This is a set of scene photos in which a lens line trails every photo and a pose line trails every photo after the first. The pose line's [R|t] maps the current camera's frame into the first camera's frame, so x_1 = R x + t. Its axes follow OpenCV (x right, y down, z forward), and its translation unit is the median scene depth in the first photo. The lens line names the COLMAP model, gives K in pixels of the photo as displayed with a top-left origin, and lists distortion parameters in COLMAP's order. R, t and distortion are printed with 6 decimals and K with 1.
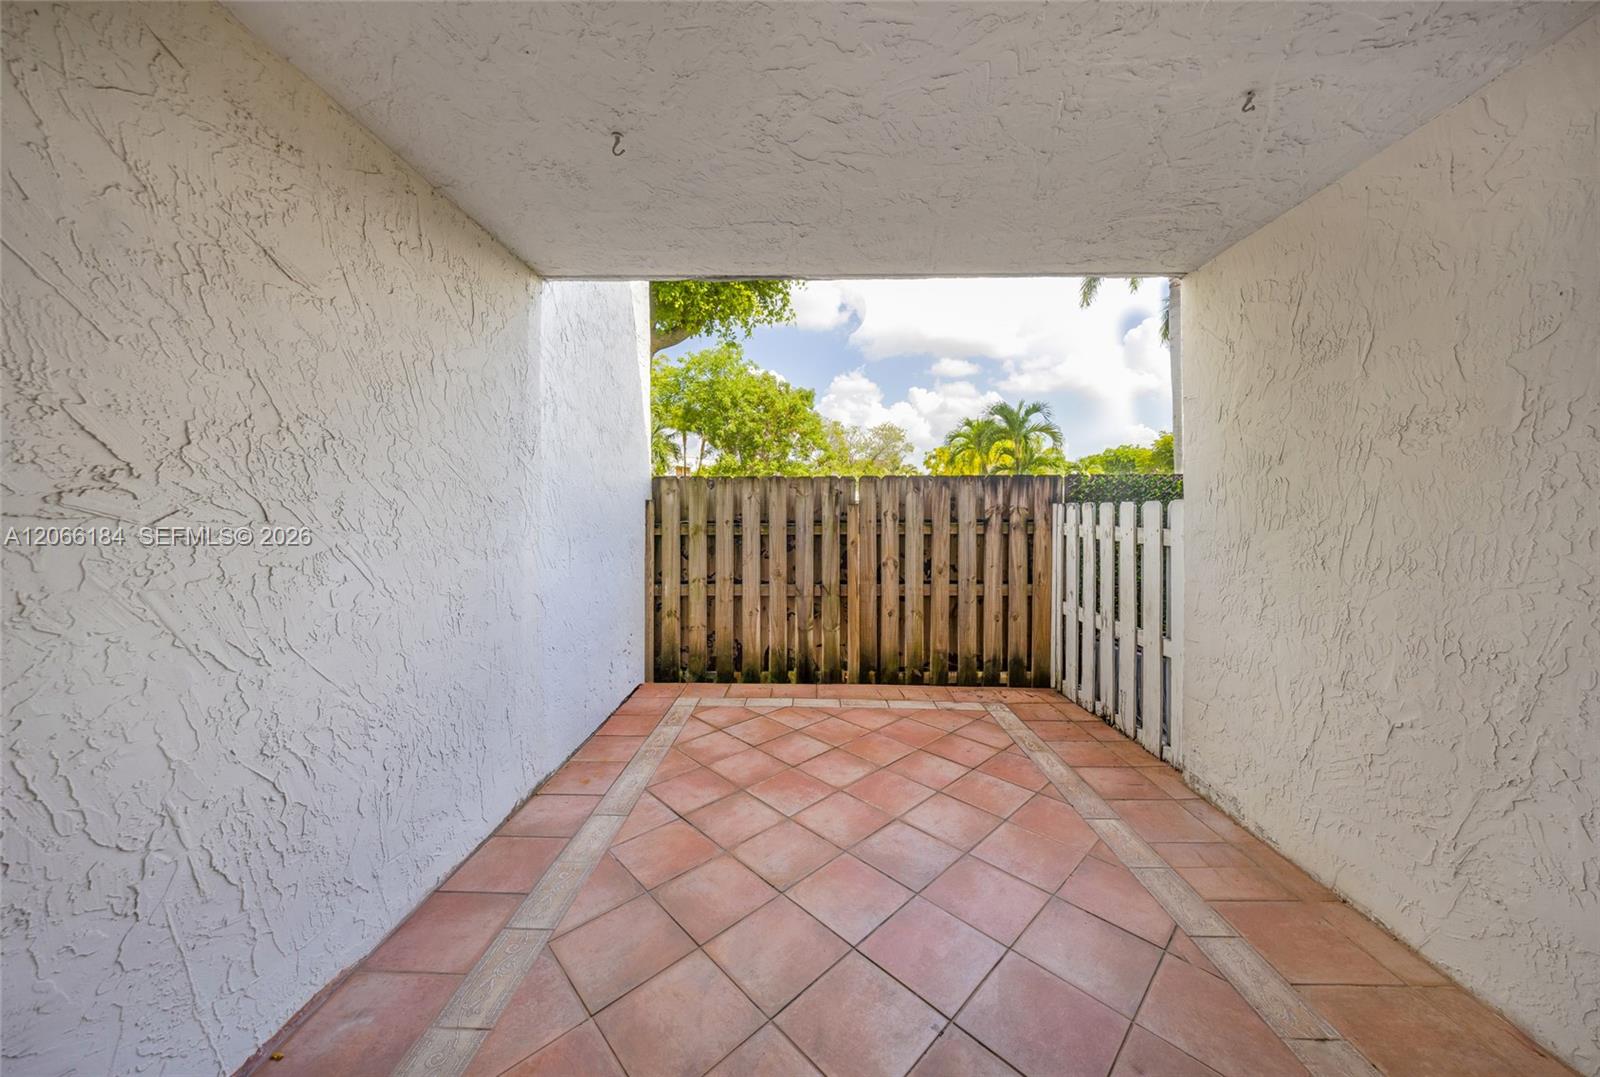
lens RADIAL K [[521.0, 0, 804.1], [0, 521.0, 507.3], [0, 0, 1]] dist [-0.005788, -0.000481]
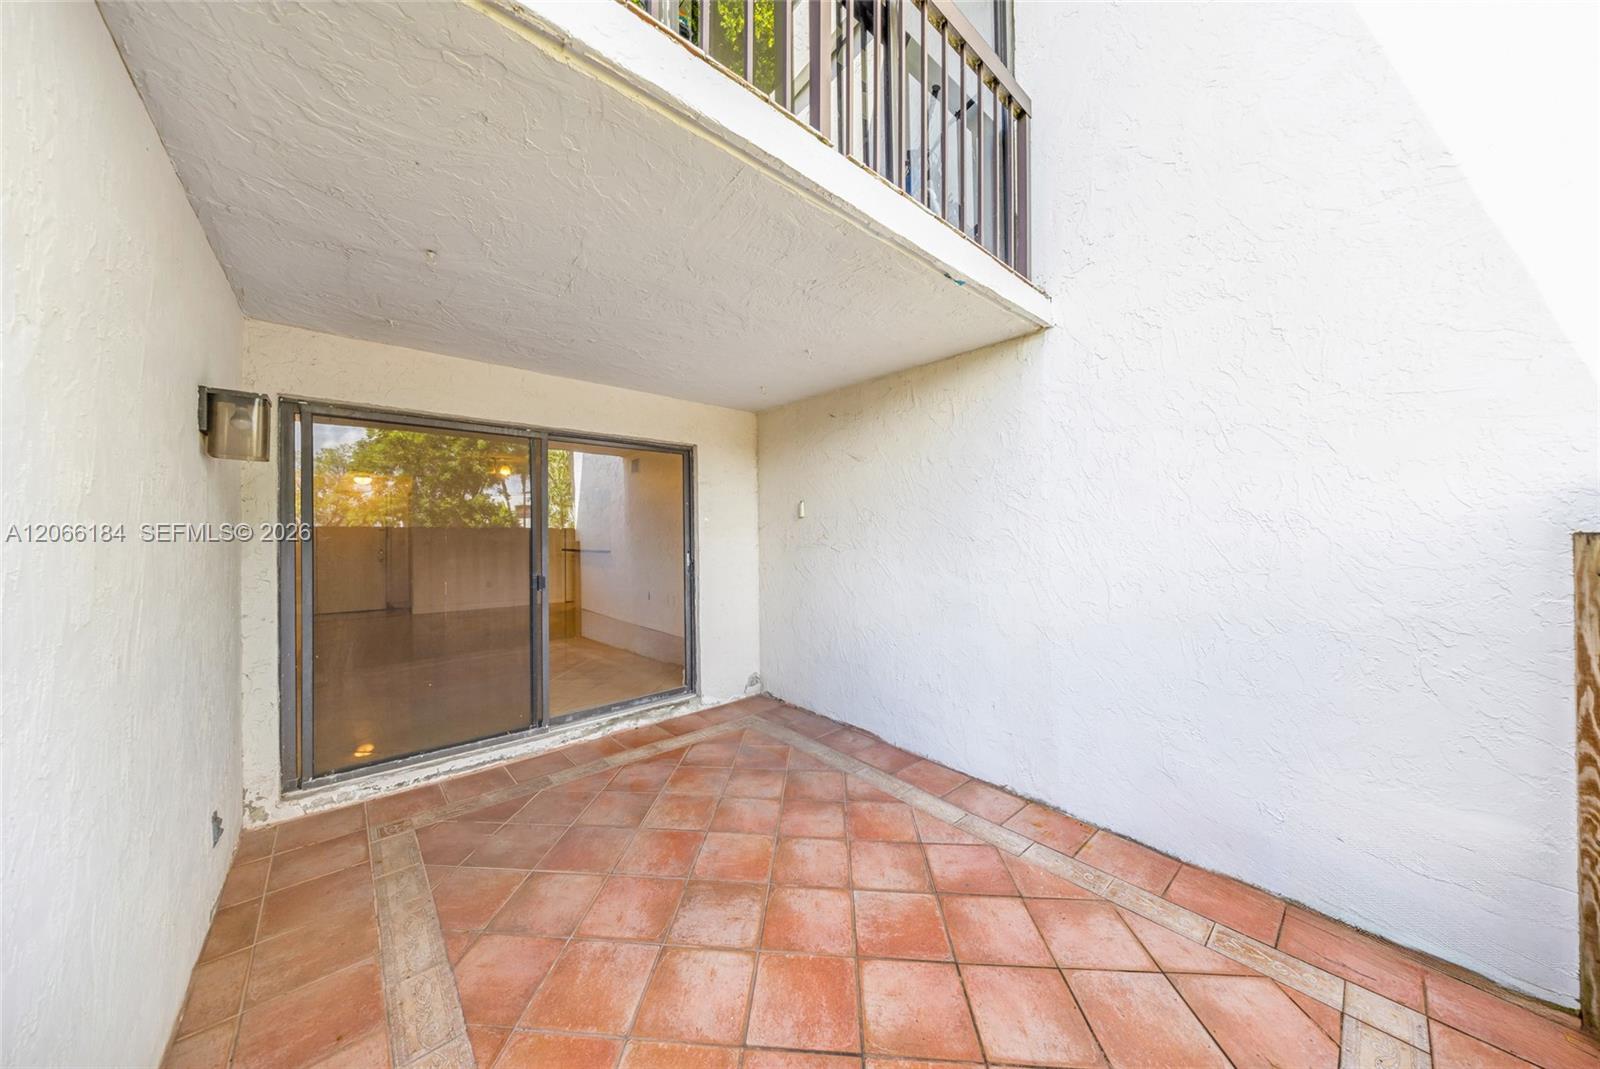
lens RADIAL K [[517.2, 0, 787.5], [0, 517.2, 532.5], [0, 0, 1]] dist [-0.005146, -0.000918]
pose [[-0.739429, 0.000733, -0.673234, 0.371030], [0.003946, 0.999987, -0.003245, -0.015586], [0.673223, -0.005056, -0.739422, 0.892083]]
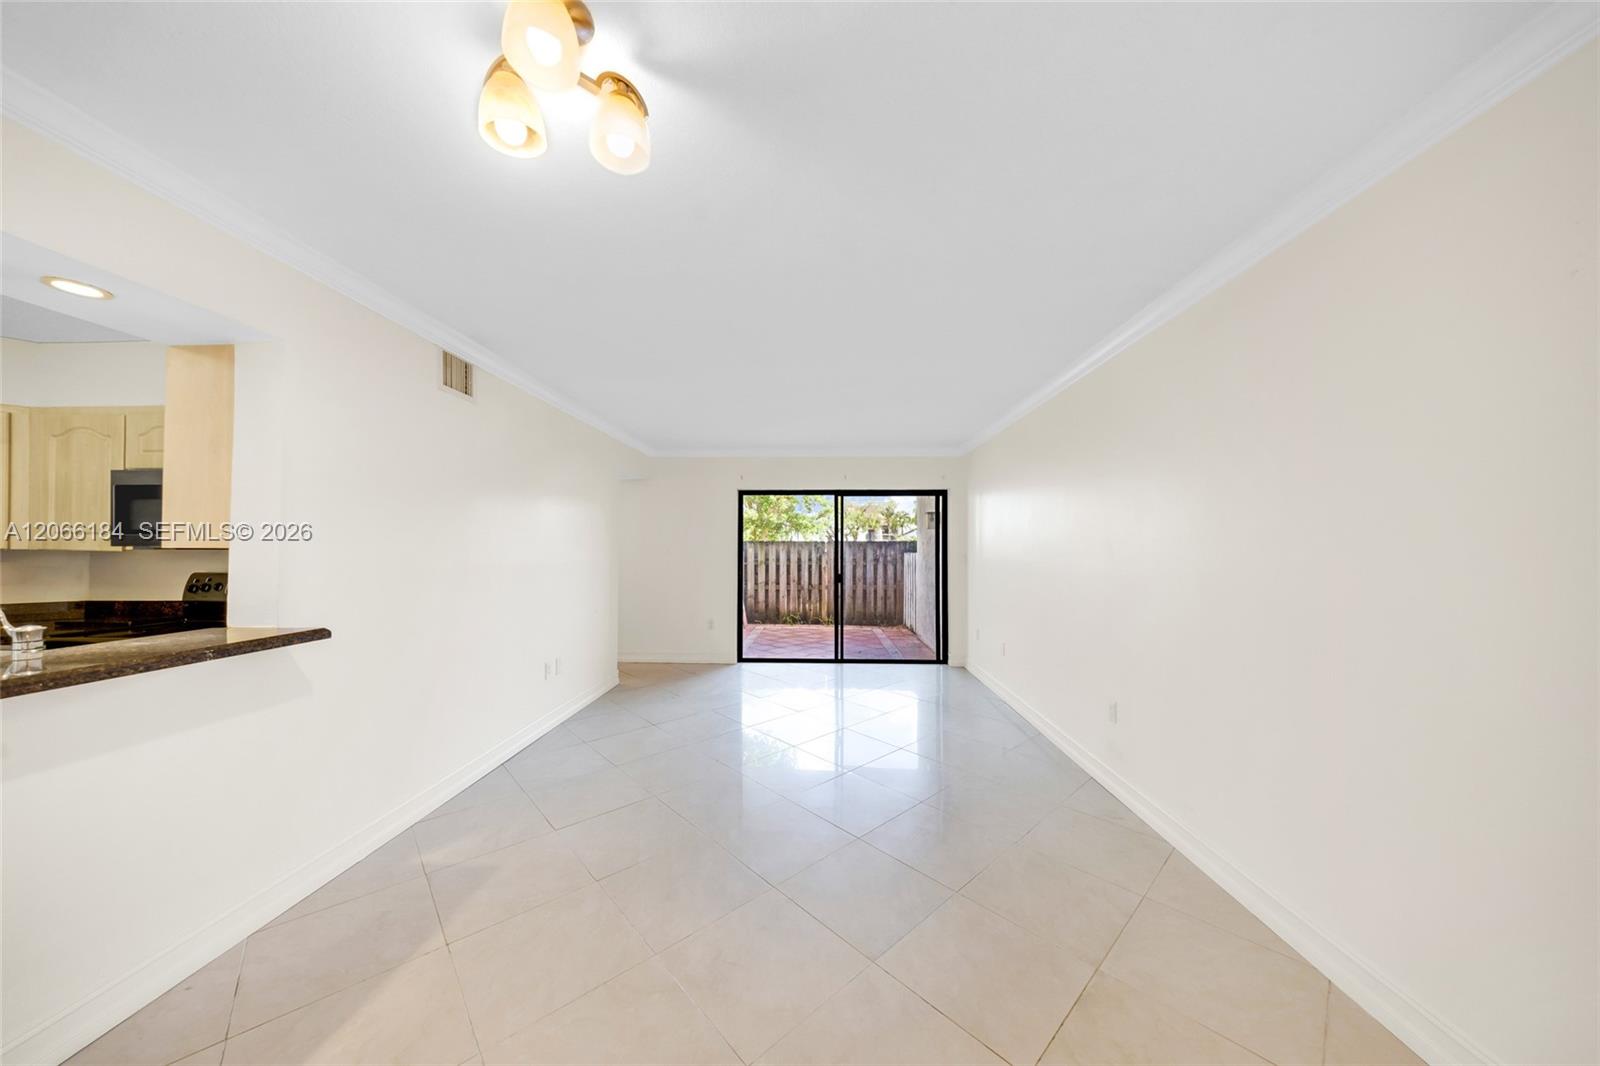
lens RADIAL K [[517.2, 0, 807.6], [0, 517.2, 549.9], [0, 0, 1]] dist [-0.005146, -0.000918]
pose [[0.999996, 0.002226, -0.001511, 0.018711], [-0.002230, 0.999994, -0.002597, -0.012883], [0.001505, 0.002600, 0.999995, -1.492175]]
